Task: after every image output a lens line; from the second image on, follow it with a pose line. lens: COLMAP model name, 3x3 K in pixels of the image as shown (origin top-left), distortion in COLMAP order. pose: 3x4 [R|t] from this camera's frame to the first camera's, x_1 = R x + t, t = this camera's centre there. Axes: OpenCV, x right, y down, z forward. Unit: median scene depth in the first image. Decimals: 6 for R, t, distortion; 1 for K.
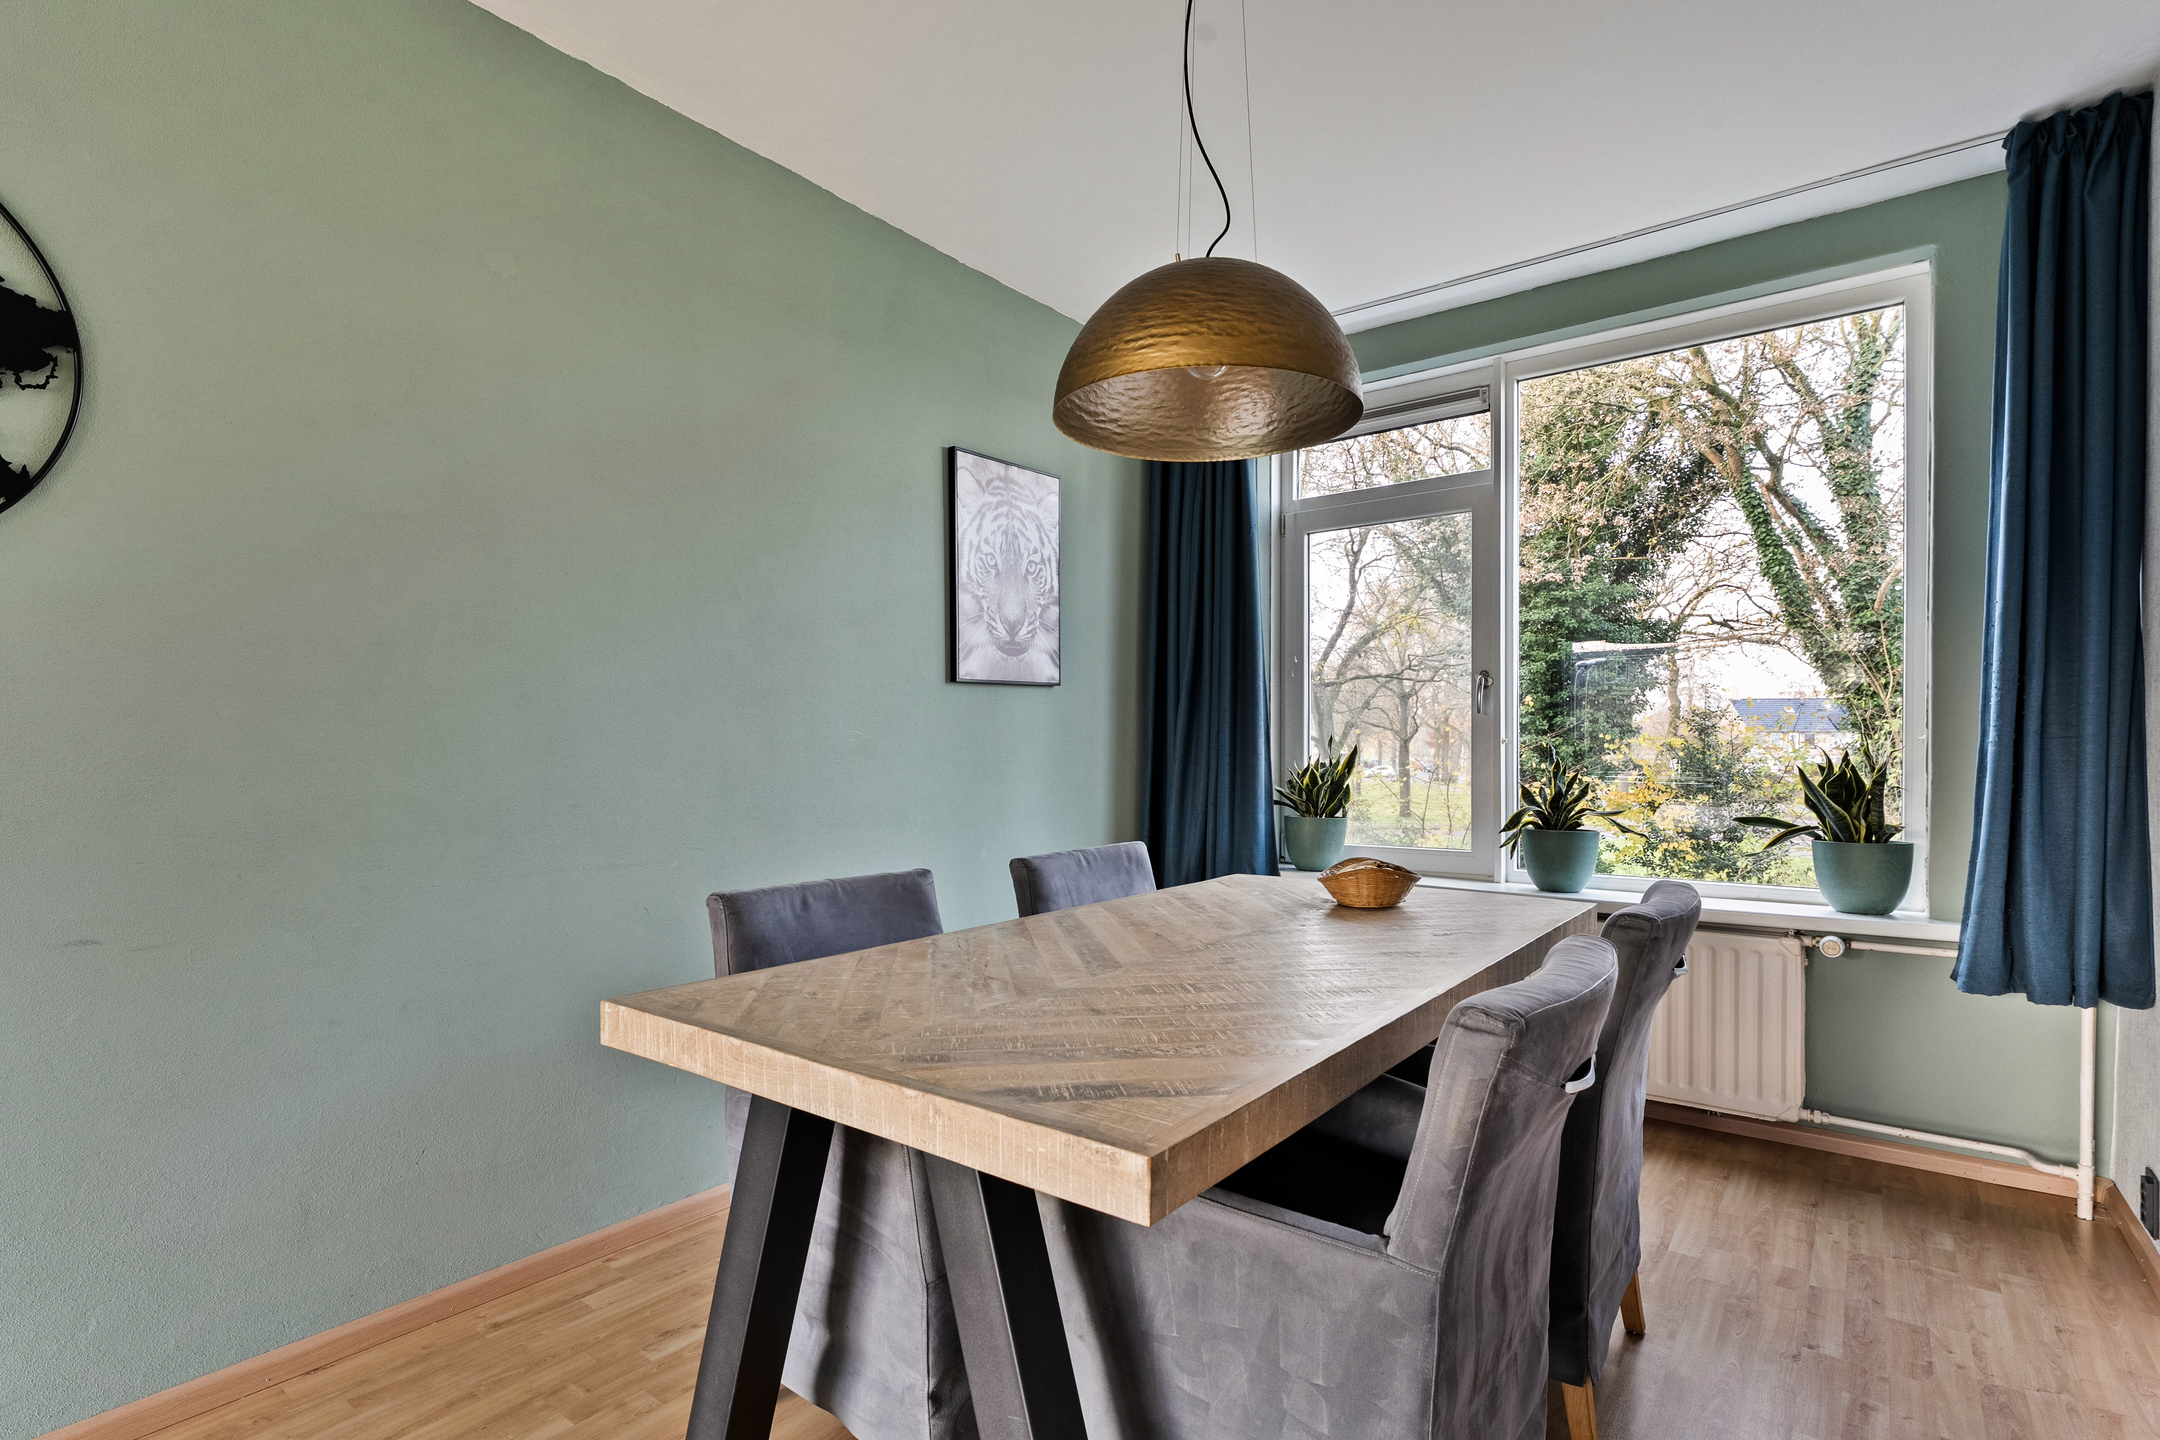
lens RADIAL K [[1035.4, 0, 1102.5], [0, 1035.4, 765.6], [0, 0, 1]] dist [0.000467, 0.000170]
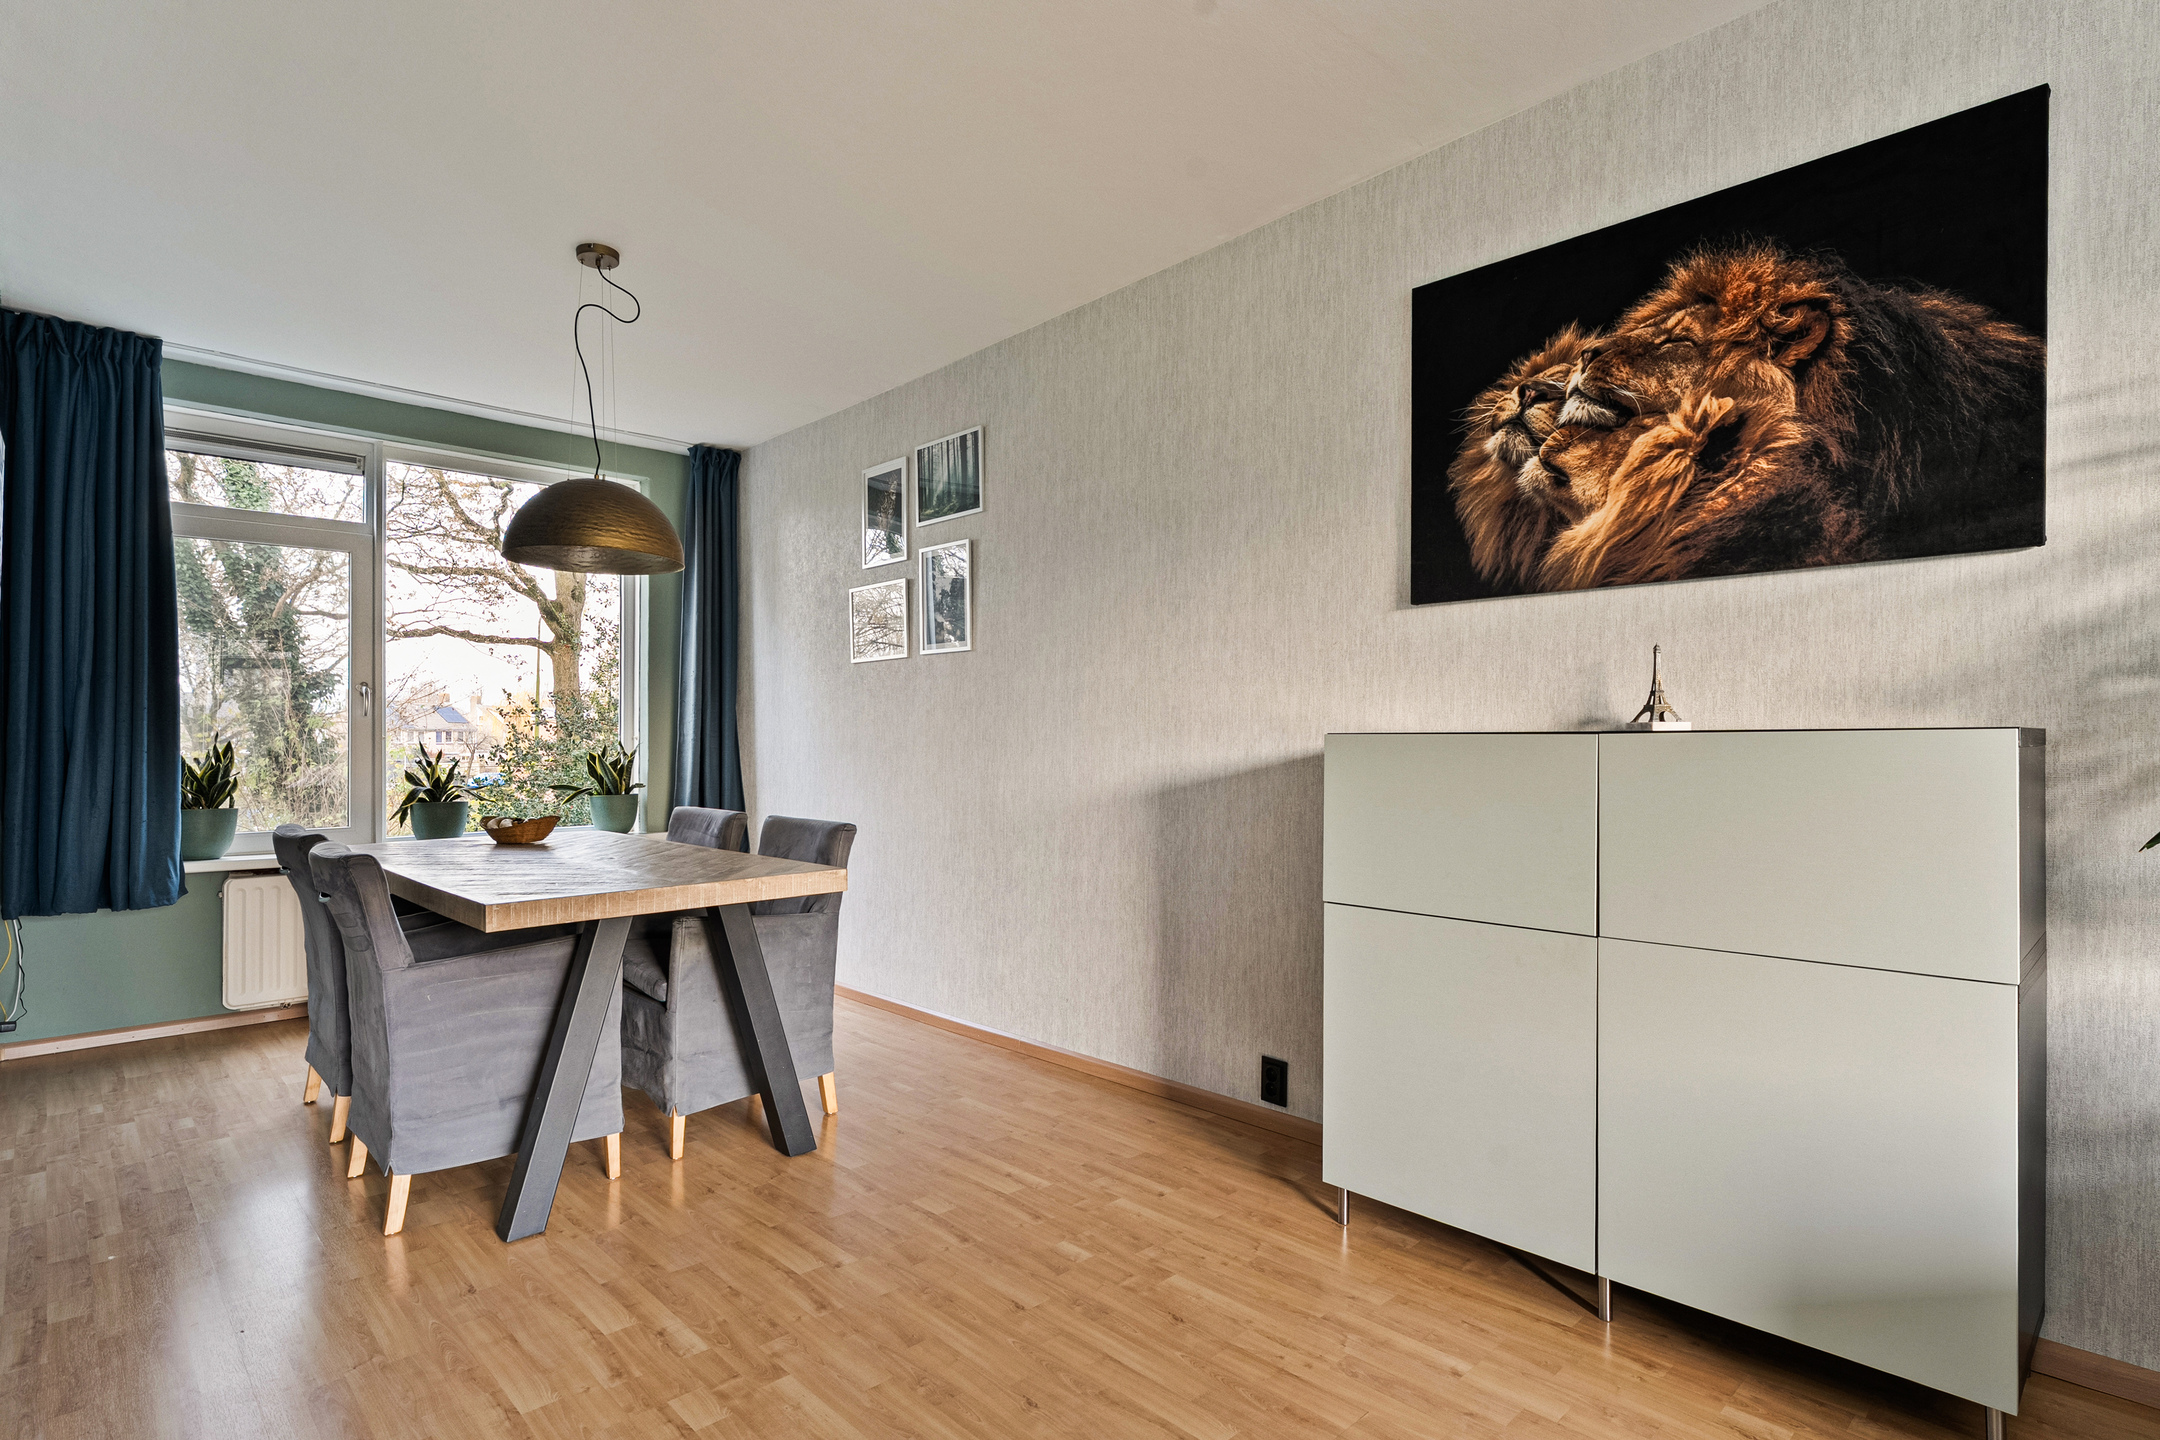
lens RADIAL K [[1082.2, 0, 1076.5], [0, 1082.2, 752.4], [0, 0, 1]] dist [-0.000674, -0.000213]
pose [[0.164939, -0.004051, 0.986295, -0.916749], [0.016627, 0.999861, 0.001326, 0.010125], [-0.986164, 0.016180, 0.164984, -0.088886]]
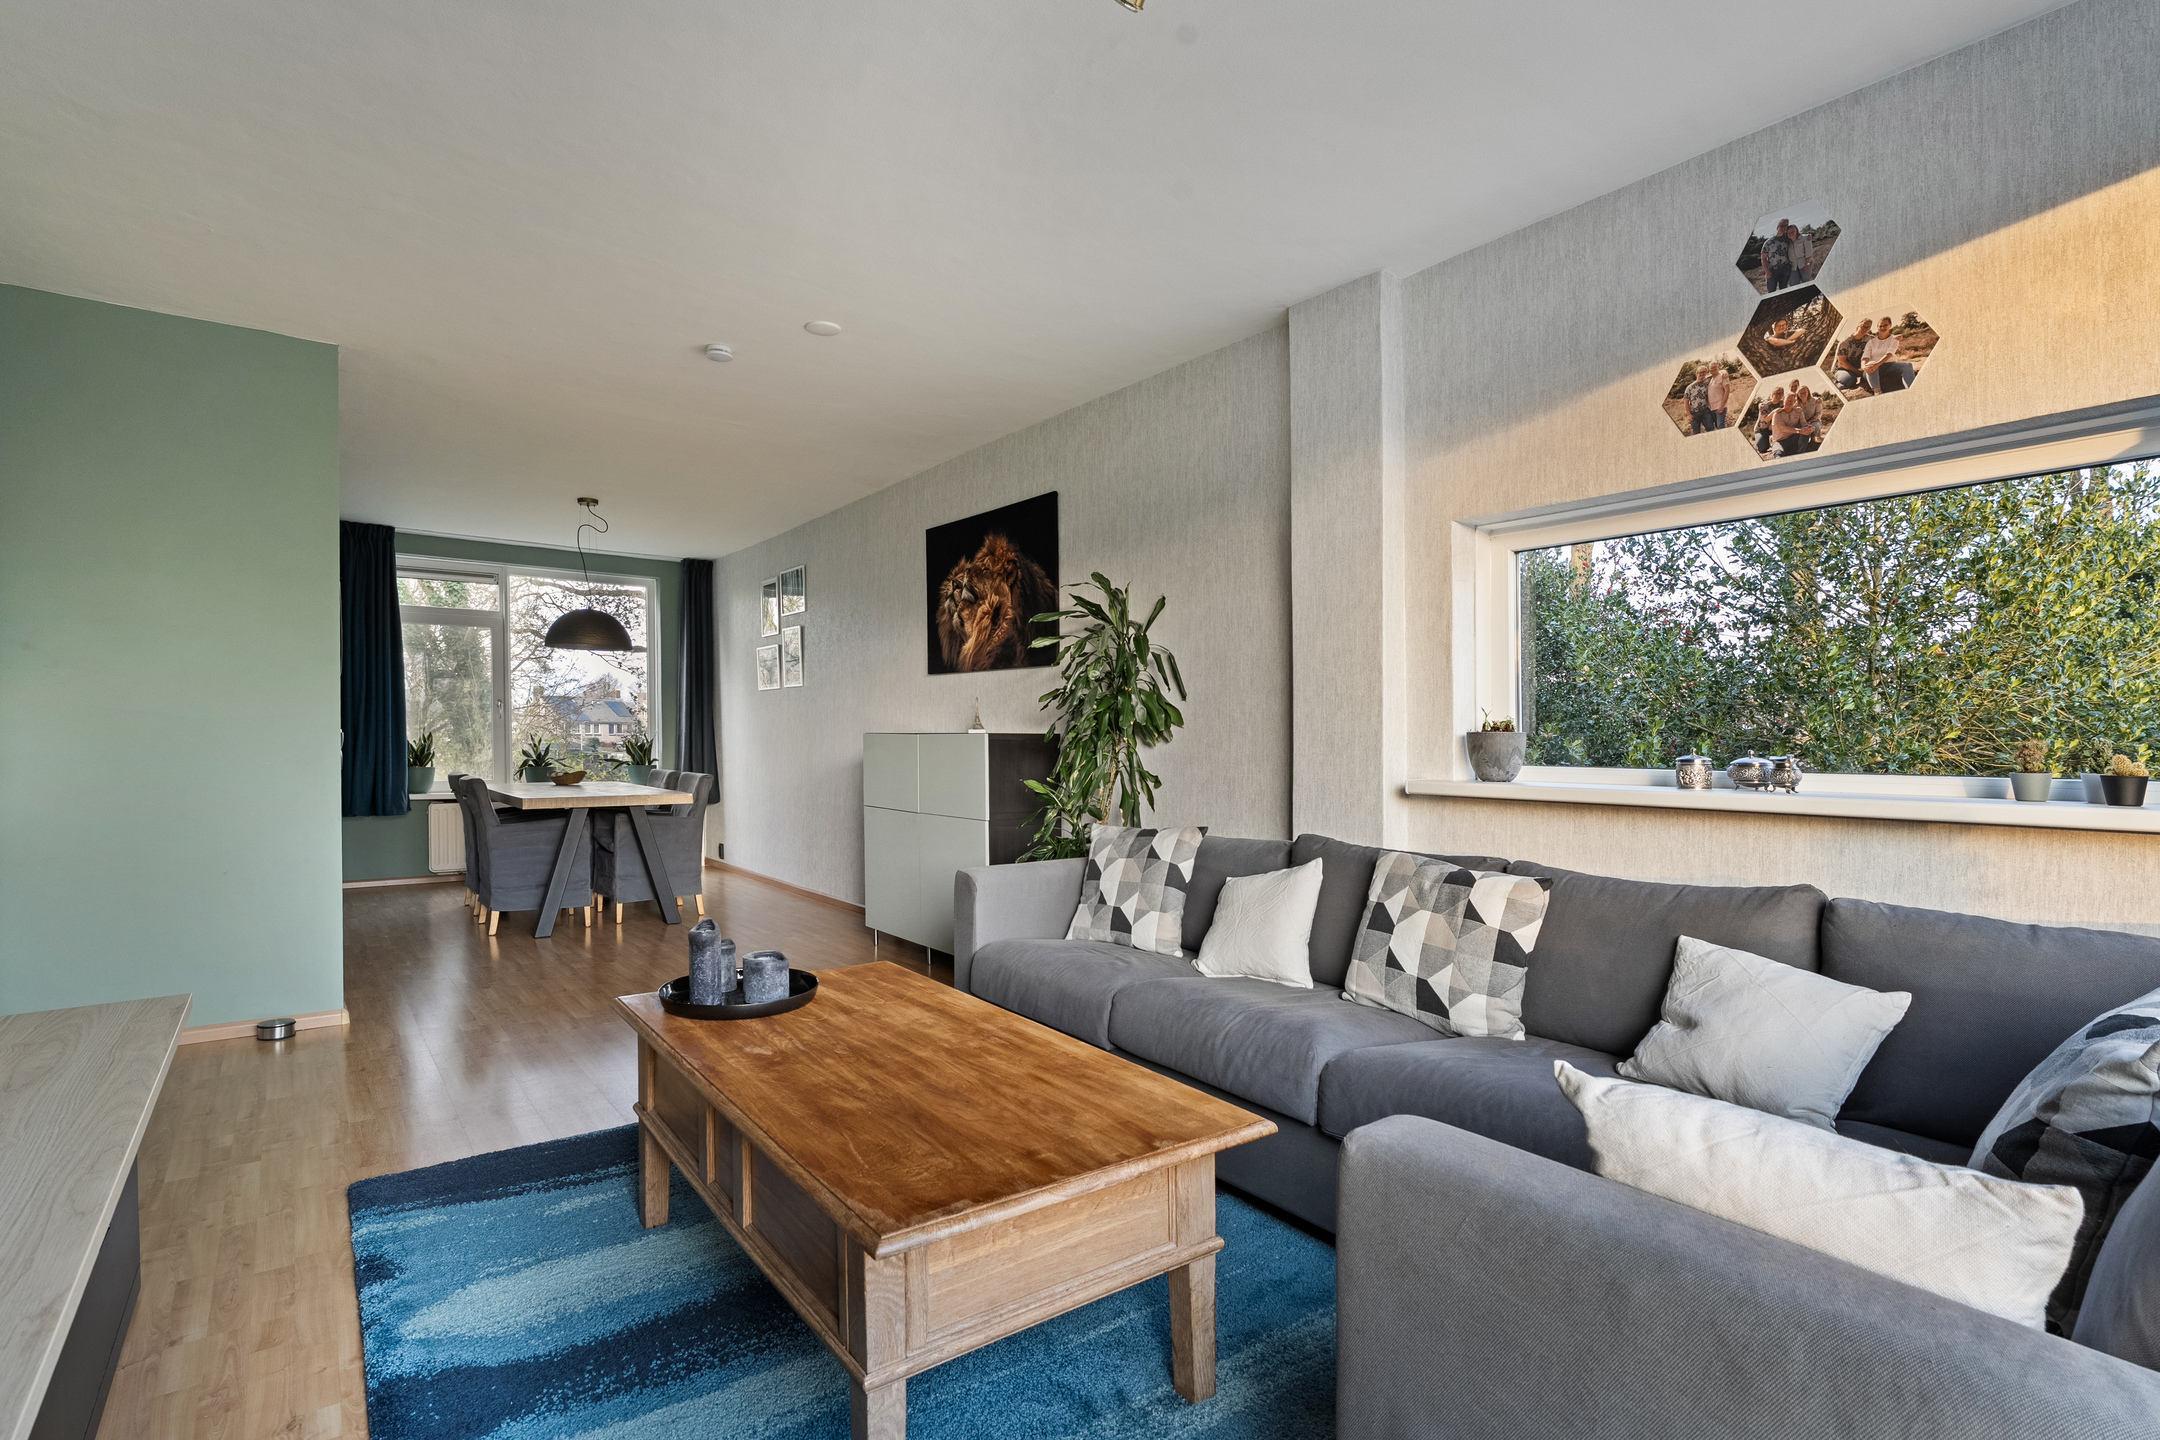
lens RADIAL K [[1031.5, 0, 1073.0], [0, 1031.5, 749.6], [0, 0, 1]] dist [0.022225, -0.000264]
pose [[0.280981, -0.016498, 0.959572, -1.706942], [0.015519, 0.999800, 0.012645, 0.011476], [-0.959588, 0.011338, 0.281180, -0.987342]]
